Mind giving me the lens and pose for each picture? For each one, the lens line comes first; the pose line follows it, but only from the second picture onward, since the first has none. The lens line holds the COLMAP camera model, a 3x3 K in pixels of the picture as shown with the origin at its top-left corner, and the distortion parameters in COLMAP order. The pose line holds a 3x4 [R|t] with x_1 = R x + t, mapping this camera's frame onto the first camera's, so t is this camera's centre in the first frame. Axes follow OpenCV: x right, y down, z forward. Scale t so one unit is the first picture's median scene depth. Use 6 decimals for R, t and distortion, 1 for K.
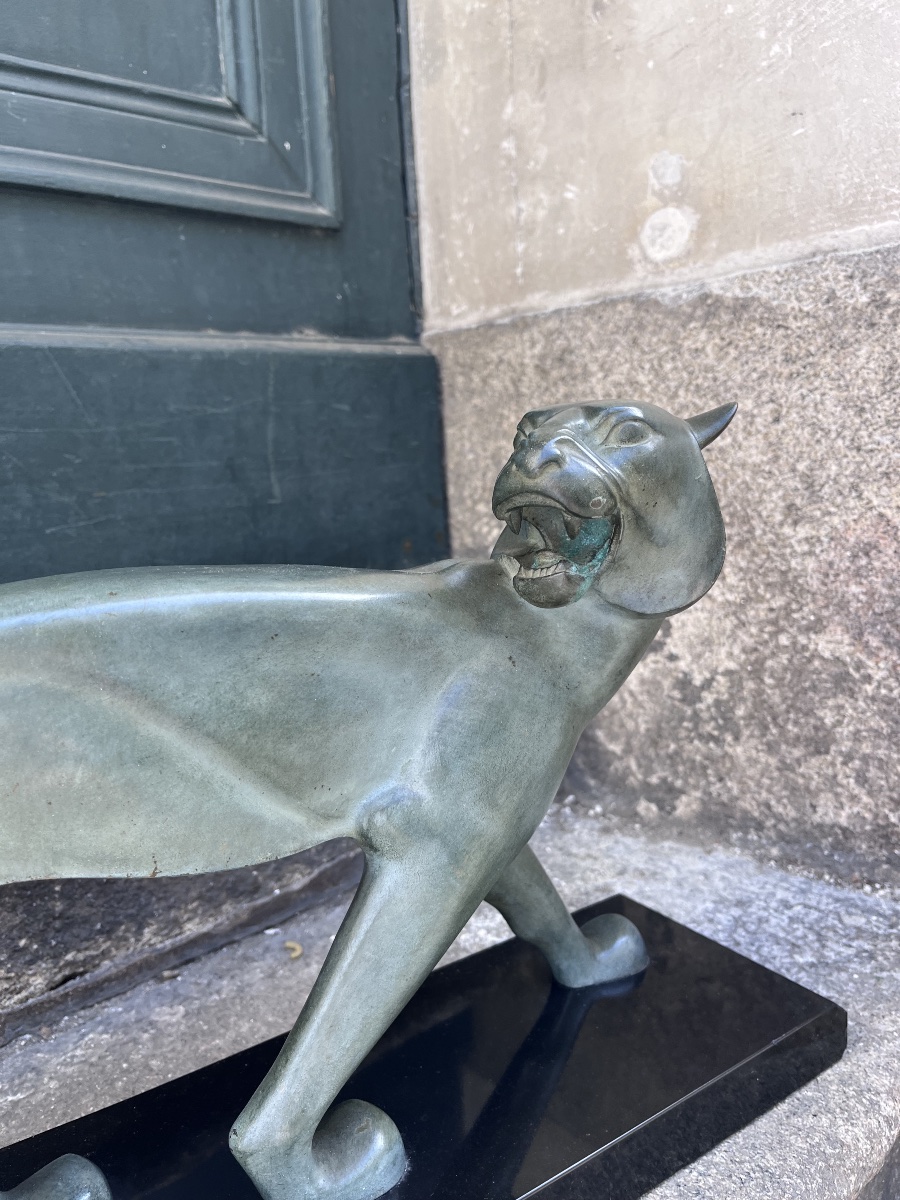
lens RADIAL K [[911.8, 0, 450.6], [0, 911.8, 605.1], [0, 0, 1]] dist [0.044585, -0.068016]
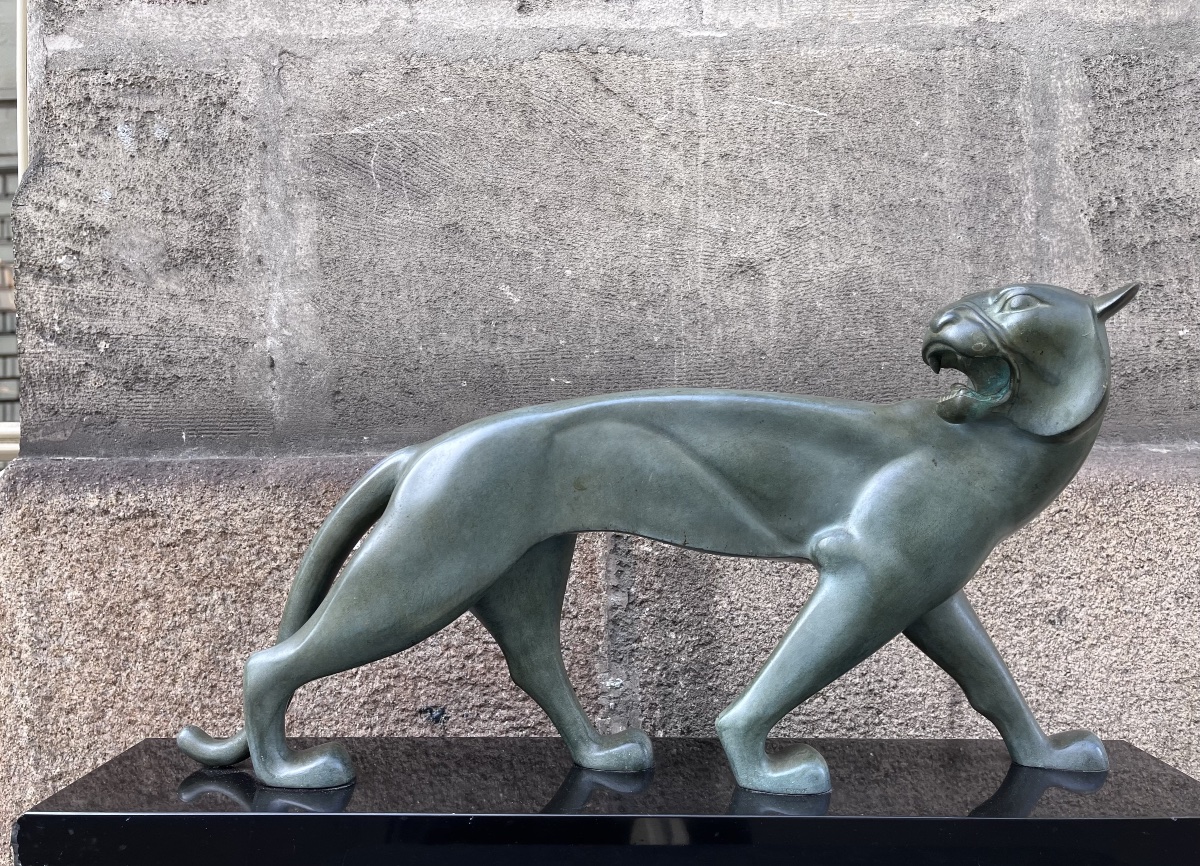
lens RADIAL K [[962.7, 0, 552.1], [0, 962.7, 482.7], [0, 0, 1]] dist [0.040643, -0.052947]
pose [[0.804537, 0.054850, -0.591365, 0.538626], [-0.122131, 0.989725, -0.074358, 0.309223], [0.581210, 0.132048, 0.802969, -0.655639]]
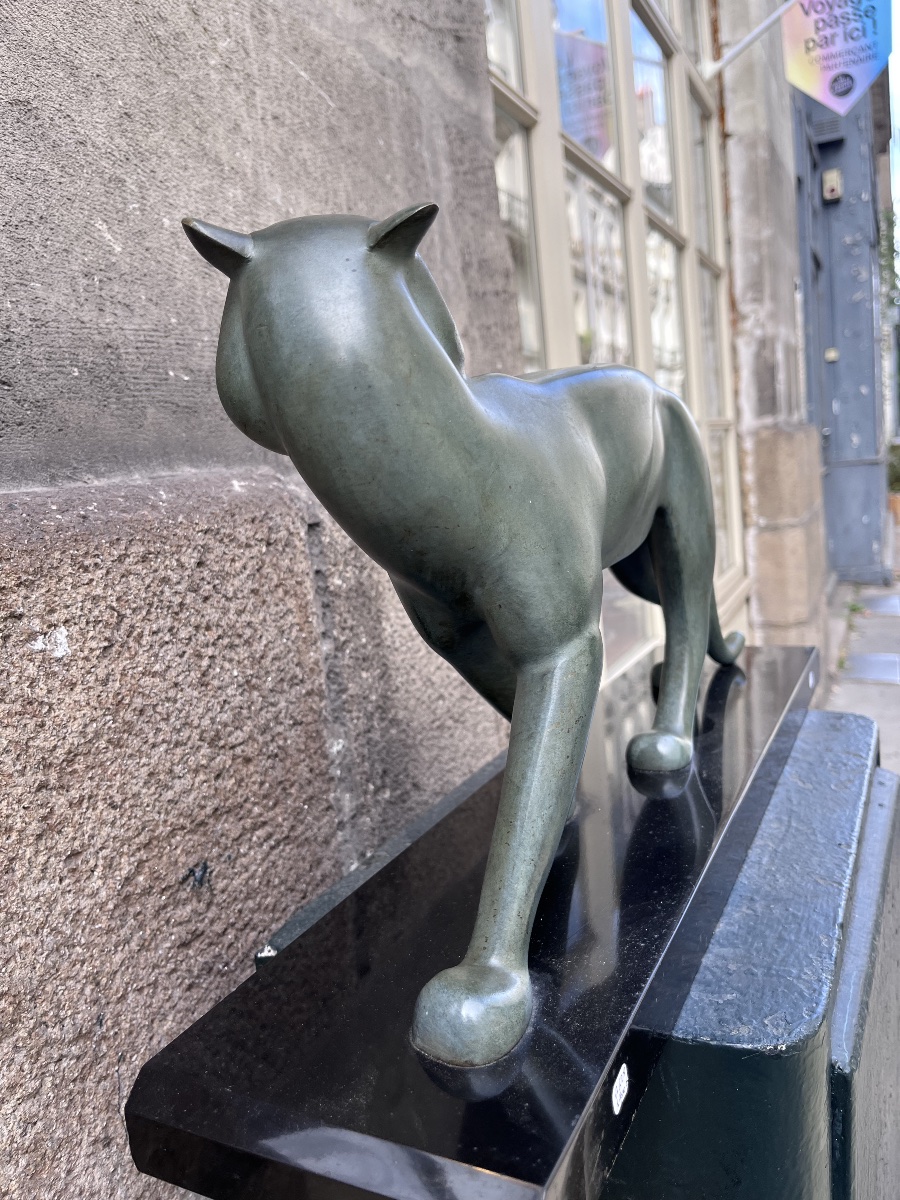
lens RADIAL K [[924.8, 0, 426.9], [0, 924.8, 605.3], [0, 0, 1]] dist [0.049946, -0.087727]
pose [[0.879152, -0.107912, 0.464162, -1.446756], [0.131880, 0.991076, -0.019377, 0.377673], [-0.457929, 0.078249, 0.885538, -0.371573]]
